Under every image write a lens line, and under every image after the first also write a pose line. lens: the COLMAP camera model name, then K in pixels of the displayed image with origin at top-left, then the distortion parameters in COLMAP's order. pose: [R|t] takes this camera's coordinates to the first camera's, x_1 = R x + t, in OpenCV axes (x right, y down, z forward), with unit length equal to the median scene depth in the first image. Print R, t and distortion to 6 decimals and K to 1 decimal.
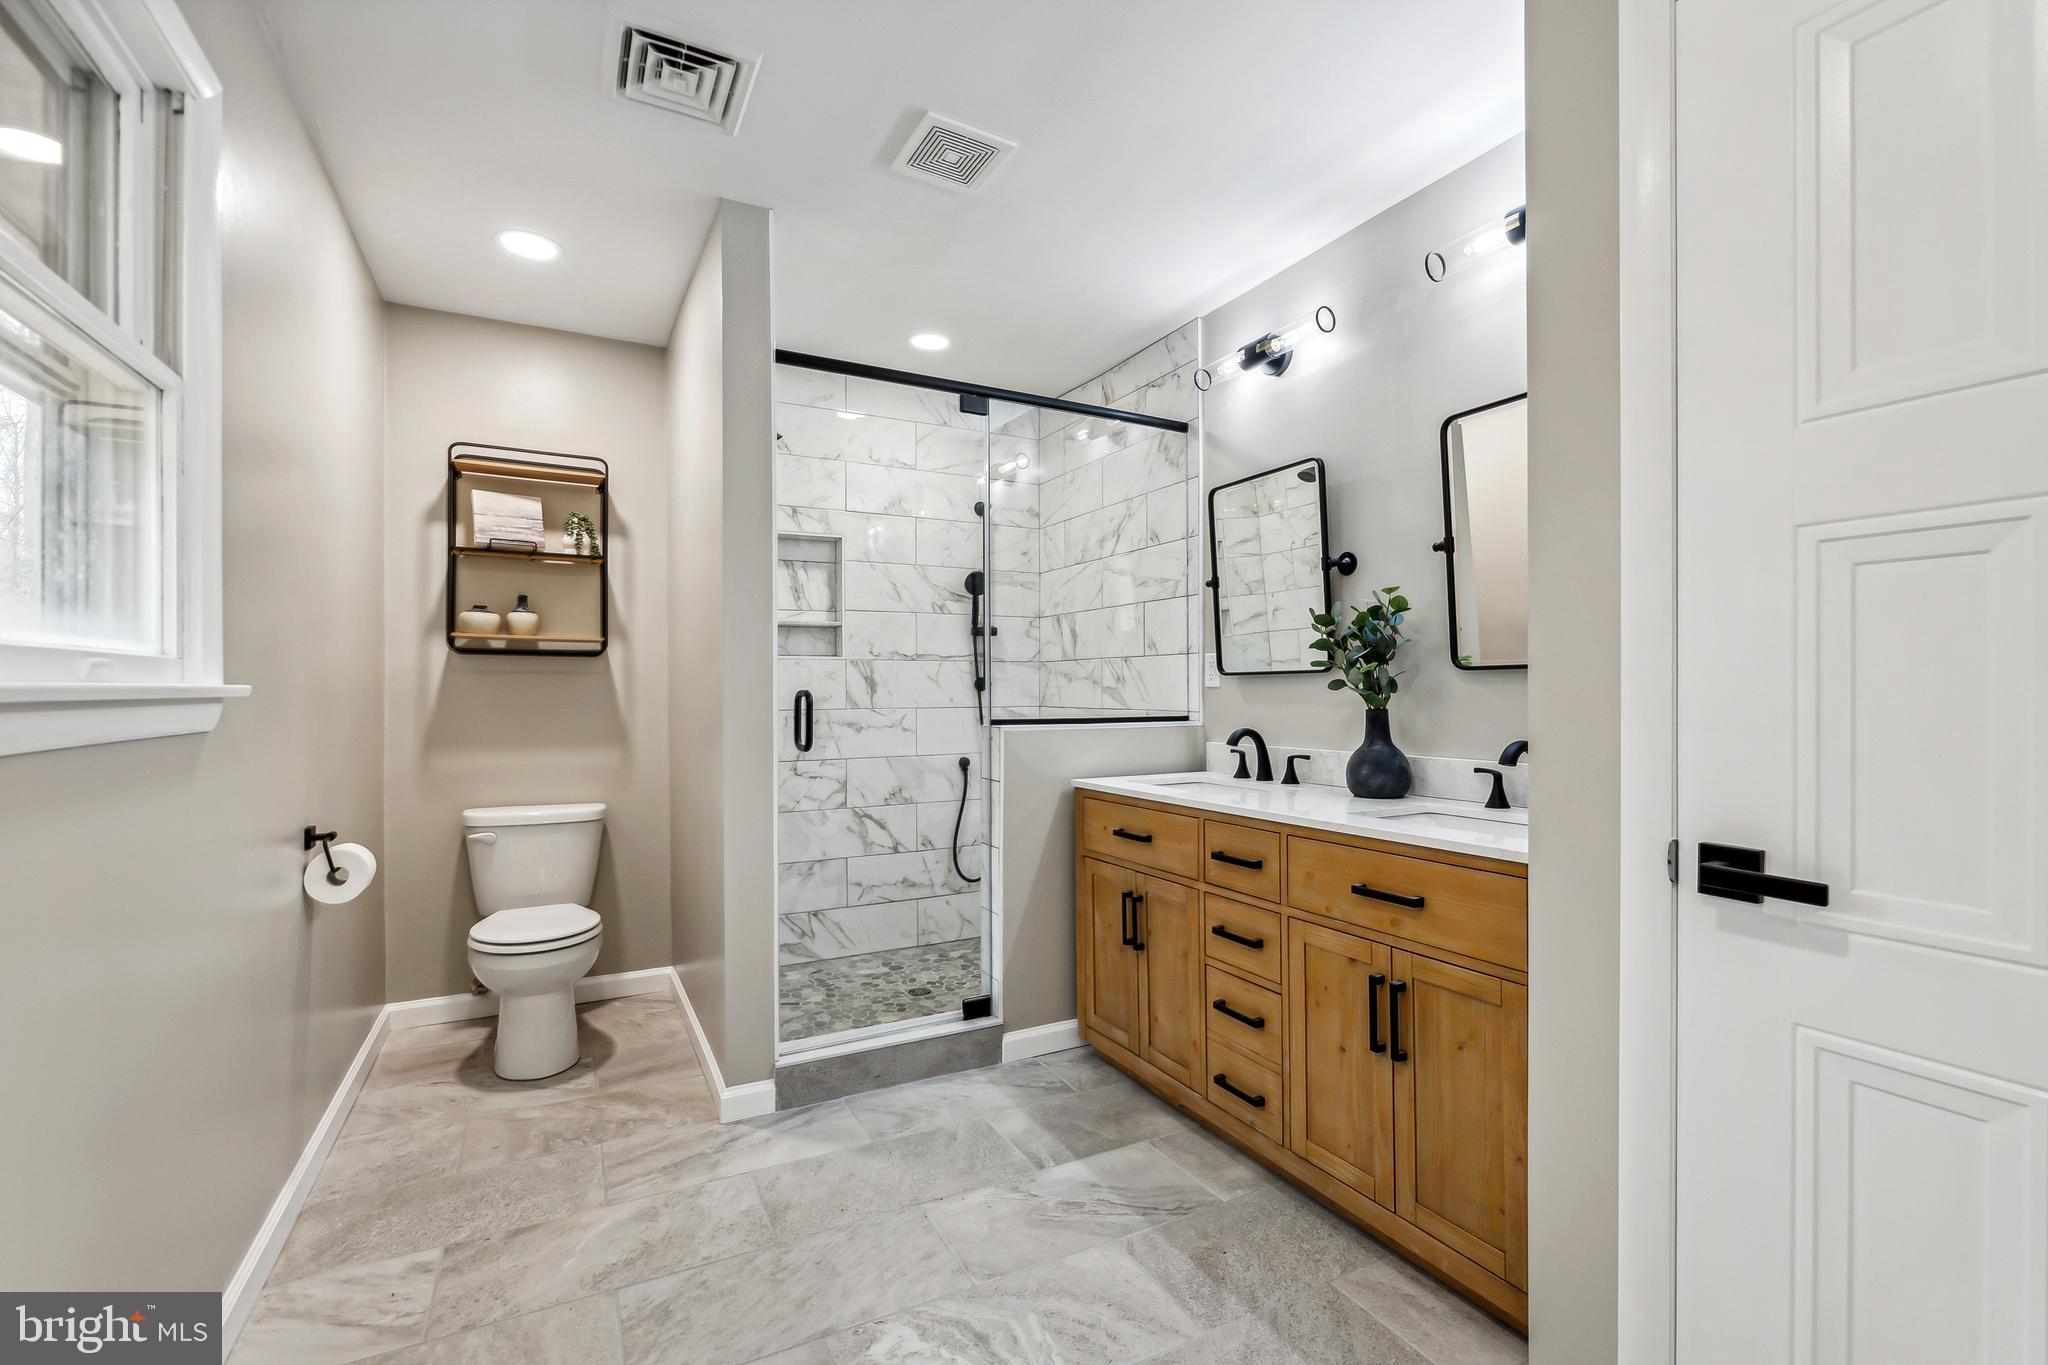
lens RADIAL K [[892.1, 0, 1030.1], [0, 892.1, 692.0], [0, 0, 1]] dist [0.004189, 0.000055]
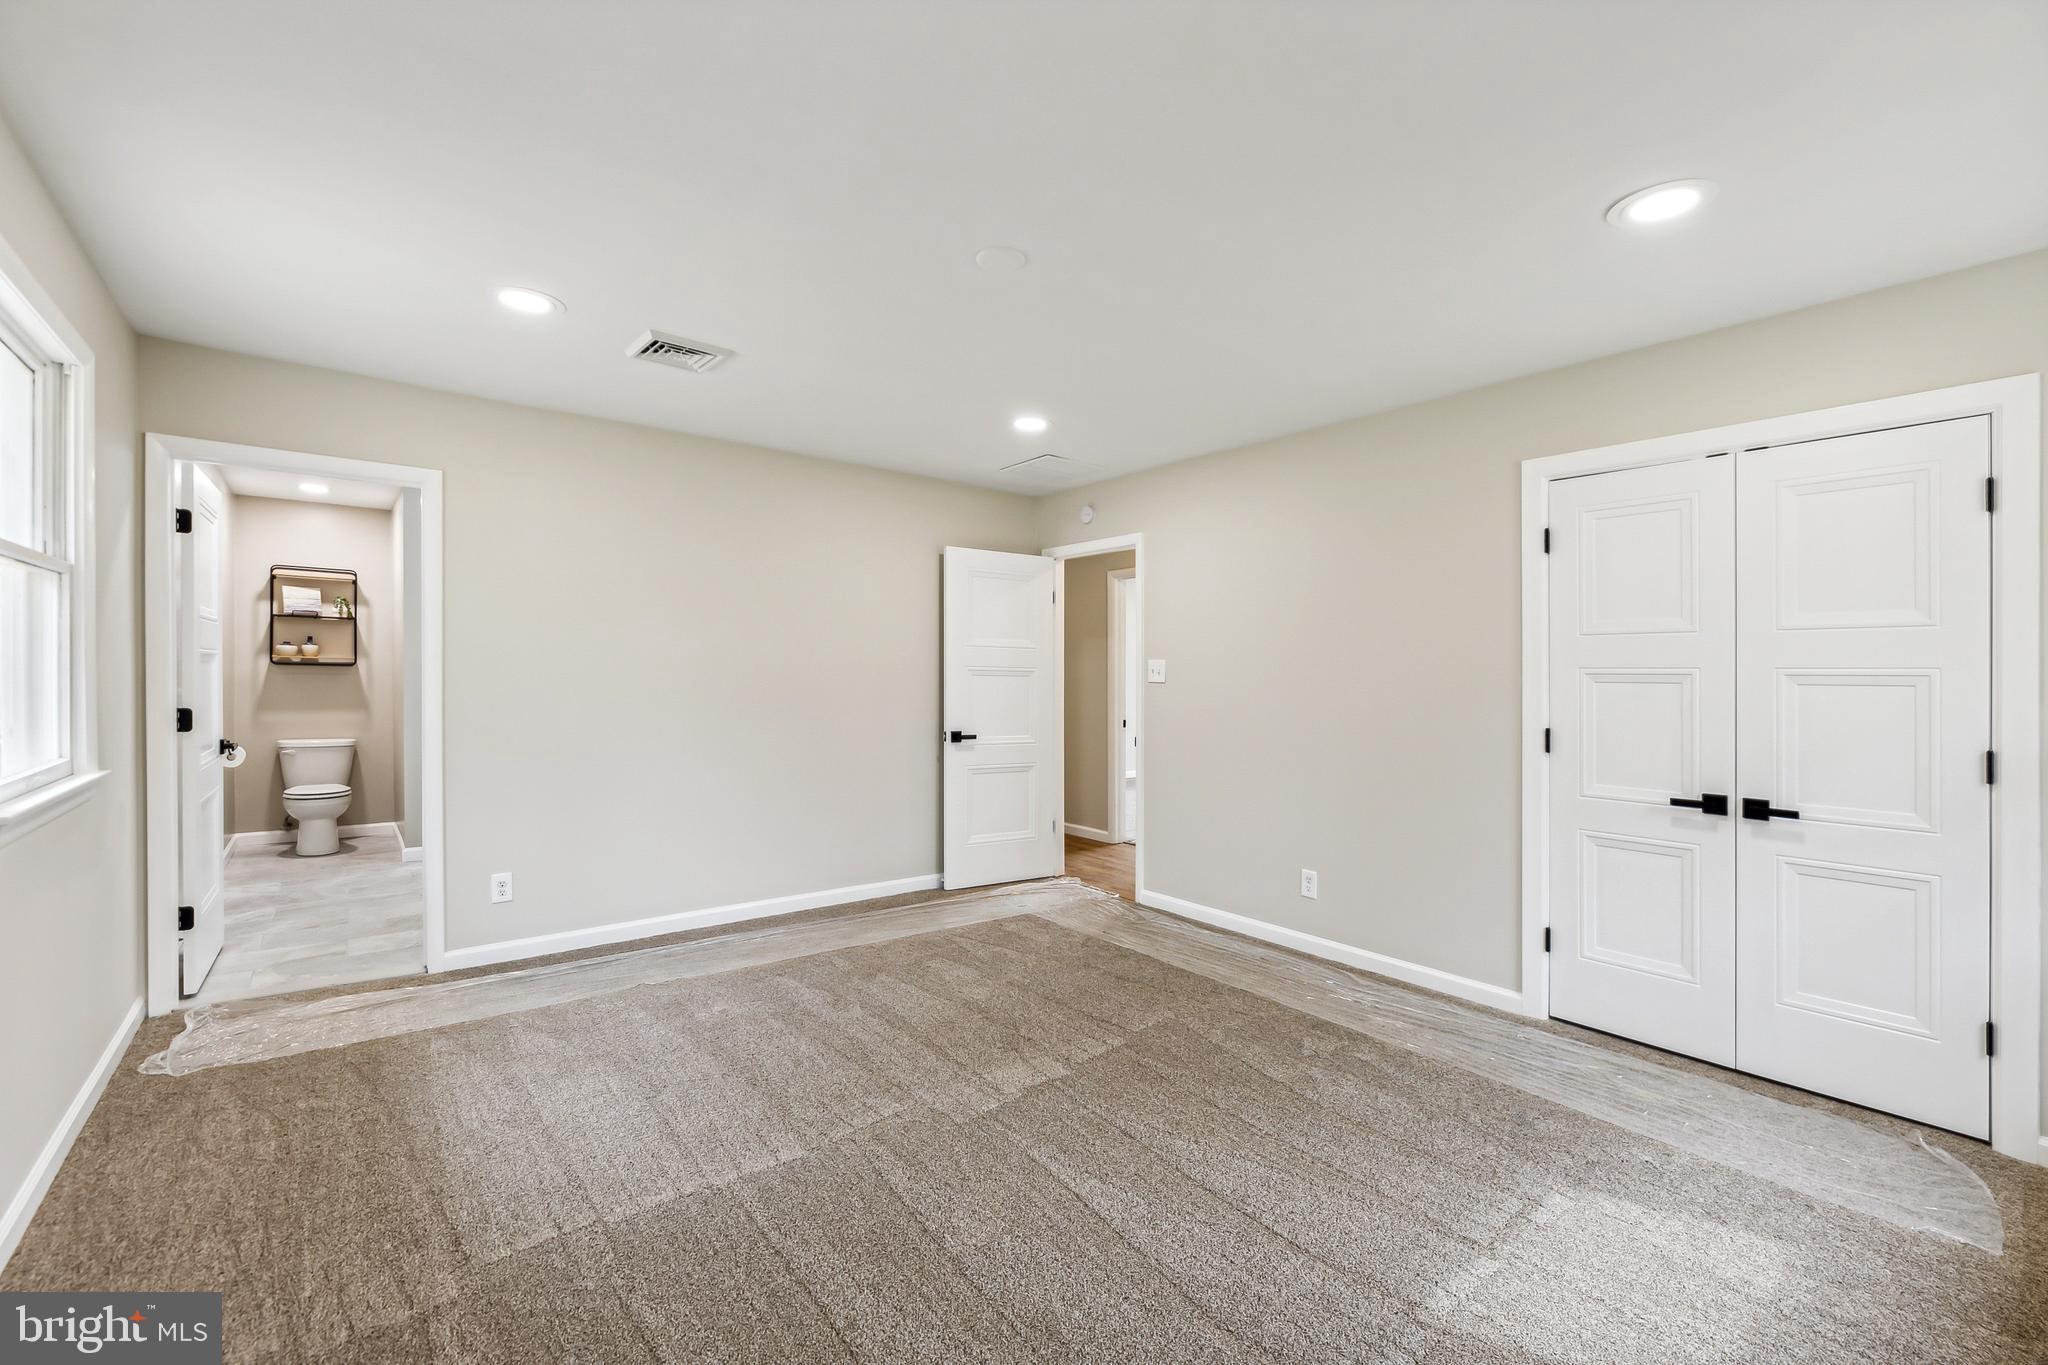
lens RADIAL K [[892.1, 0, 1039.3], [0, 892.1, 677.7], [0, 0, 1]] dist [0.004189, 0.000055]
pose [[0.983619, 0.009772, 0.179993, 0.717822], [-0.011932, 0.999869, 0.010923, -0.056249], [-0.179863, -0.012892, 0.983607, -1.336398]]
